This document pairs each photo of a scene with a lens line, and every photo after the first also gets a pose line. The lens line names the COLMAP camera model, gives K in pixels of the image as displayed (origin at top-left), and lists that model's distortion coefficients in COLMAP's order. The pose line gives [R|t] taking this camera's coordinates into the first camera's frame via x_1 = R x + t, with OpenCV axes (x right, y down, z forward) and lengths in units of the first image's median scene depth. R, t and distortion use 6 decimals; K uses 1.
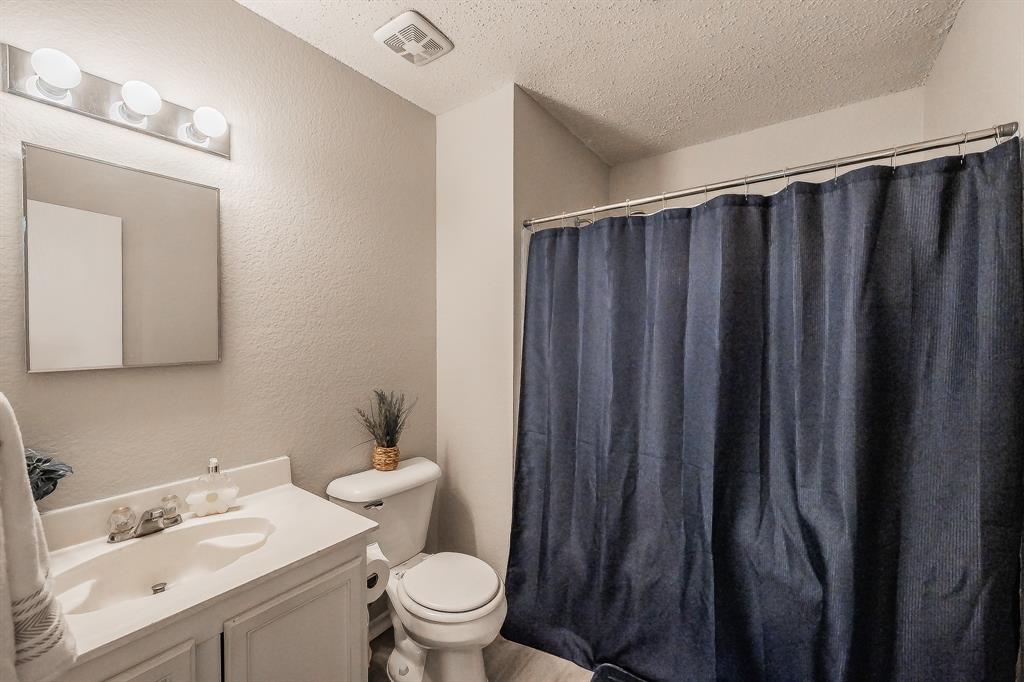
lens RADIAL K [[398.7, 0, 518.7], [0, 398.7, 335.8], [0, 0, 1]] dist [0.001391, 0.000094]
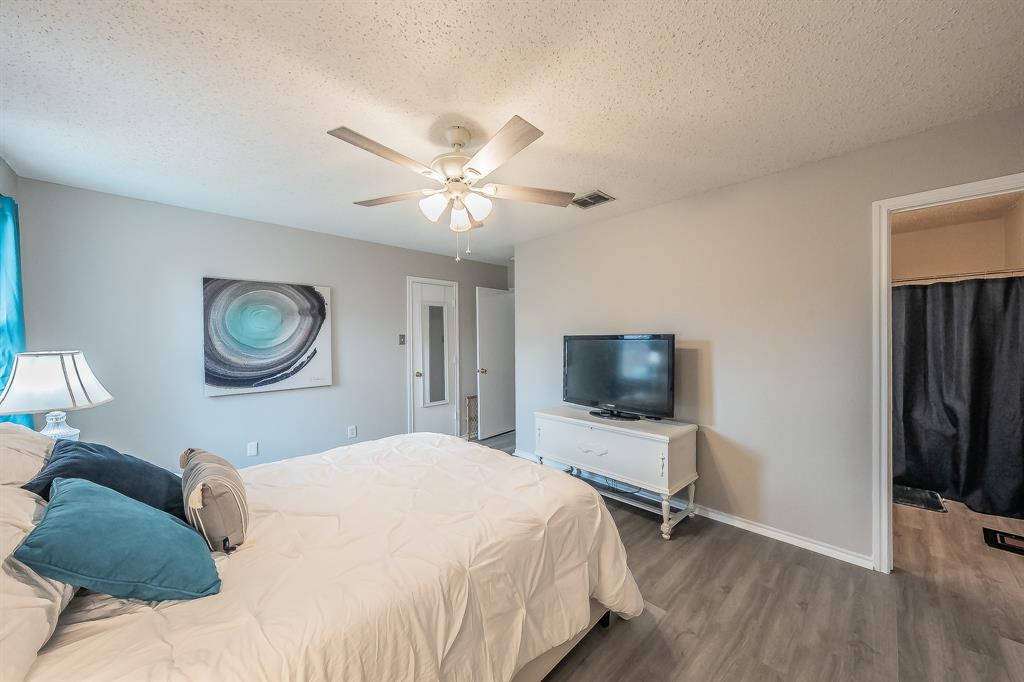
lens RADIAL K [[359.1, 0, 508.4], [0, 359.1, 344.6], [0, 0, 1]] dist [0.003448, 0.000165]
pose [[0.976743, -0.012951, -0.214024, -0.362736], [0.012296, 0.999915, -0.004392, 0.002853], [0.214062, 0.001658, 0.976819, -0.443687]]
